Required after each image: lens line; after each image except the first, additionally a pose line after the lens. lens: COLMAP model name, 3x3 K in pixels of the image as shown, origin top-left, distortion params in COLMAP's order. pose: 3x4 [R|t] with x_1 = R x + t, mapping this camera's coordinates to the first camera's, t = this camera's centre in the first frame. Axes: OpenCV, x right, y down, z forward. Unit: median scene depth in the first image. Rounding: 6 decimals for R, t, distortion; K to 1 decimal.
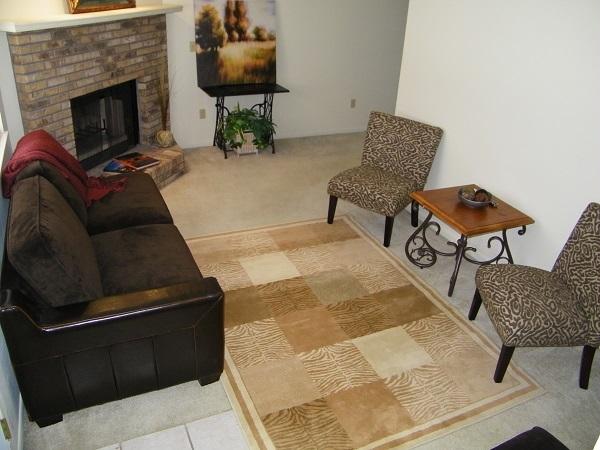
lens RADIAL K [[499.3, 0, 300.0], [0, 499.3, 225.0], [0, 0, 1]] dist [-0.044768, 0.002615]
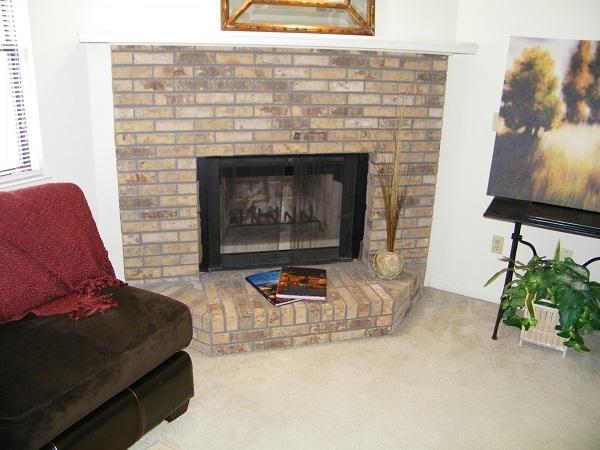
lens RADIAL K [[515.6, 0, 300.0], [0, 515.6, 225.0], [0, 0, 1]] dist [-0.203765, 0.159833]
pose [[0.559203, 0.242062, -0.792905, 0.138547], [-0.394586, 0.918856, 0.002228, -0.199522], [0.729105, 0.311623, 0.609341, 0.630672]]
